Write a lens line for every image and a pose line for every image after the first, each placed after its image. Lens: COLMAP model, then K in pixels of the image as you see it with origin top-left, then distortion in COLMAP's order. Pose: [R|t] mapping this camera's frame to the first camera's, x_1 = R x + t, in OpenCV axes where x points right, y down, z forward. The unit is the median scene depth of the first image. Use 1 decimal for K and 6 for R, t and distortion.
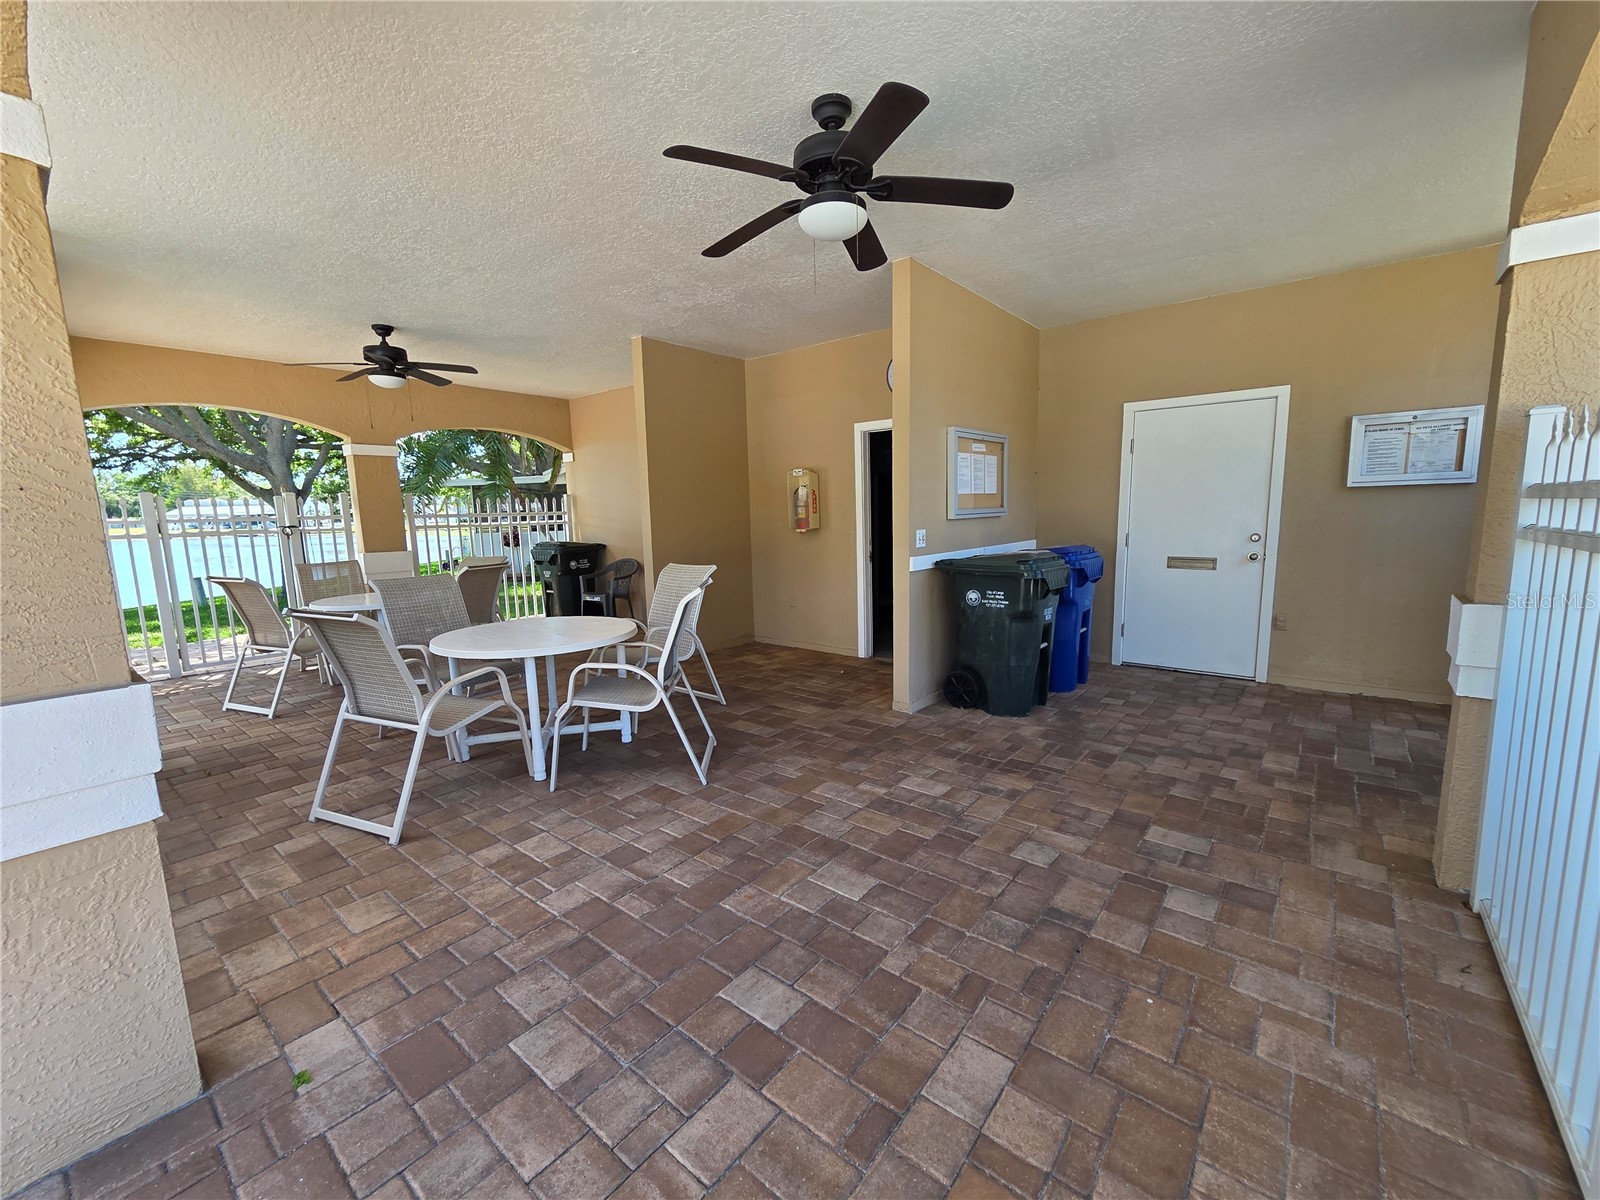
lens RADIAL K [[647.5, 0, 798.1], [0, 647.5, 606.1], [0, 0, 1]] dist [0.000313, 0.000100]
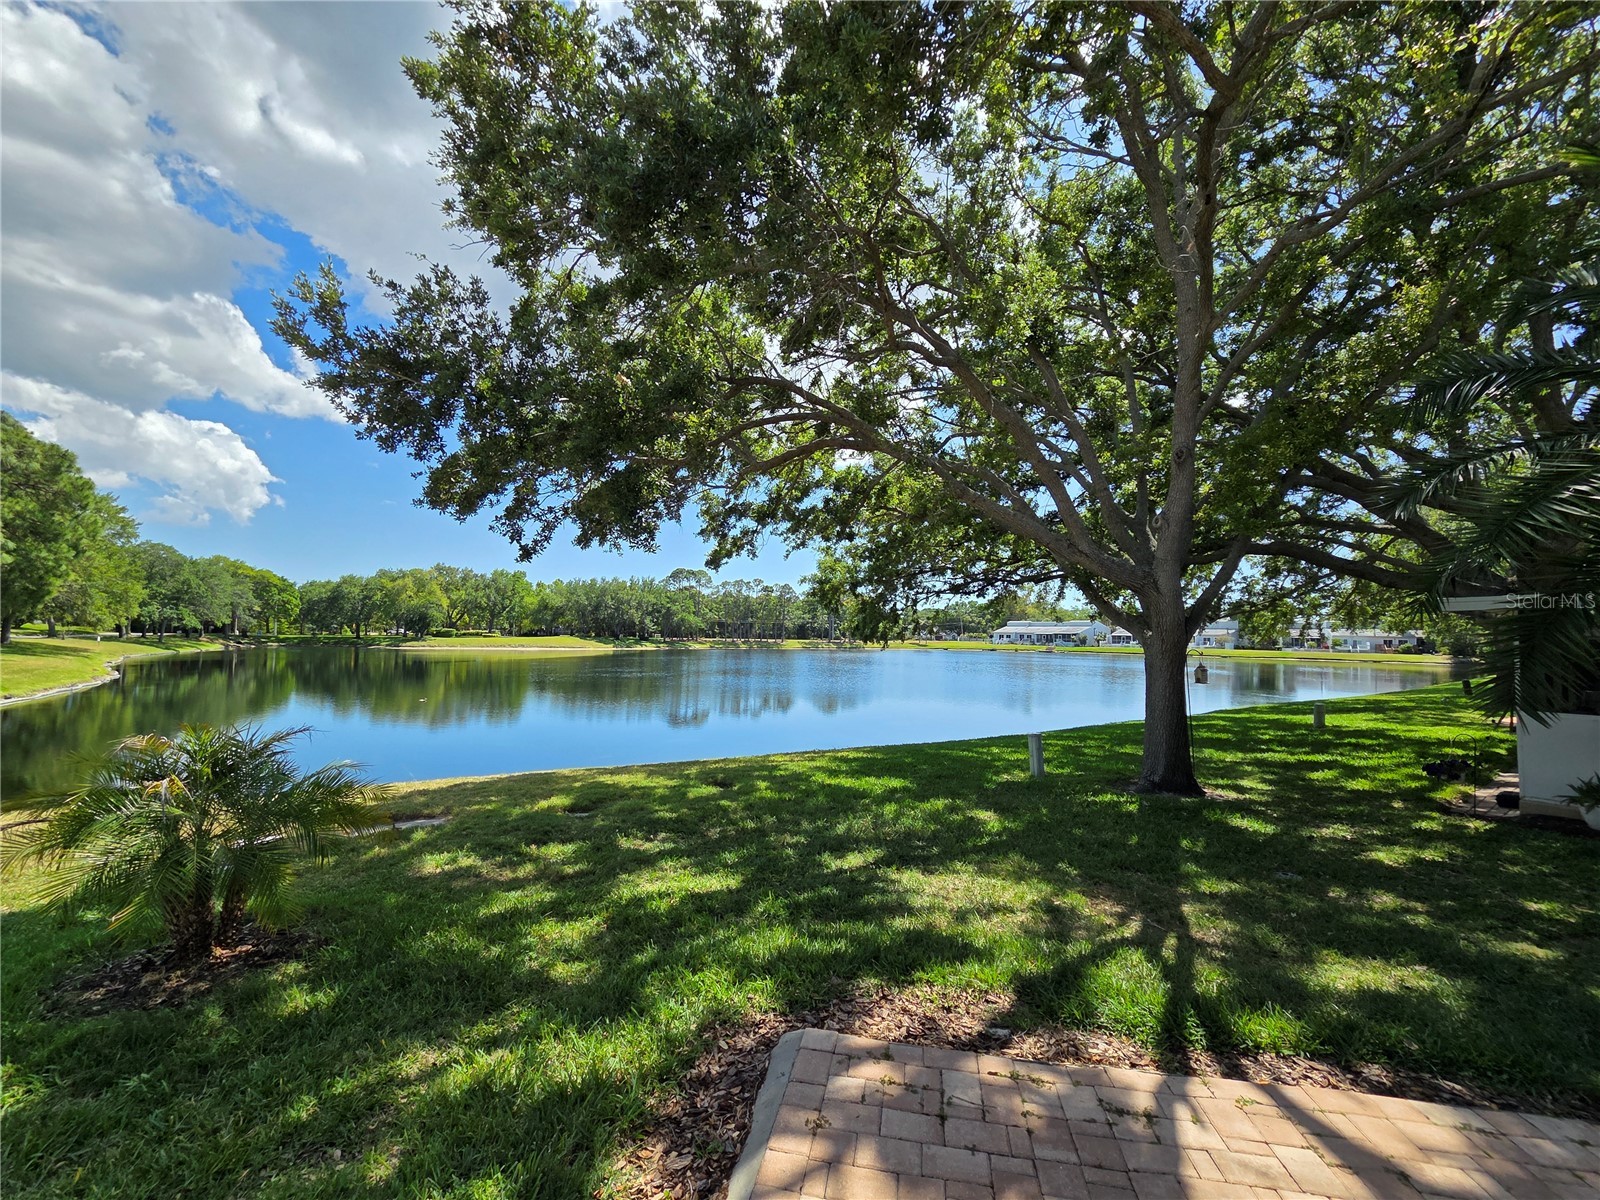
lens RADIAL K [[647.5, 0, 797.8], [0, 647.5, 600.0], [0, 0, 1]] dist [0.000313, 0.000100]
pose [[0.487613, -0.022983, -0.872757, -0.314408], [-0.143925, 0.983861, -0.106320, -0.058025], [0.861115, 0.177454, 0.476435, 0.293062]]
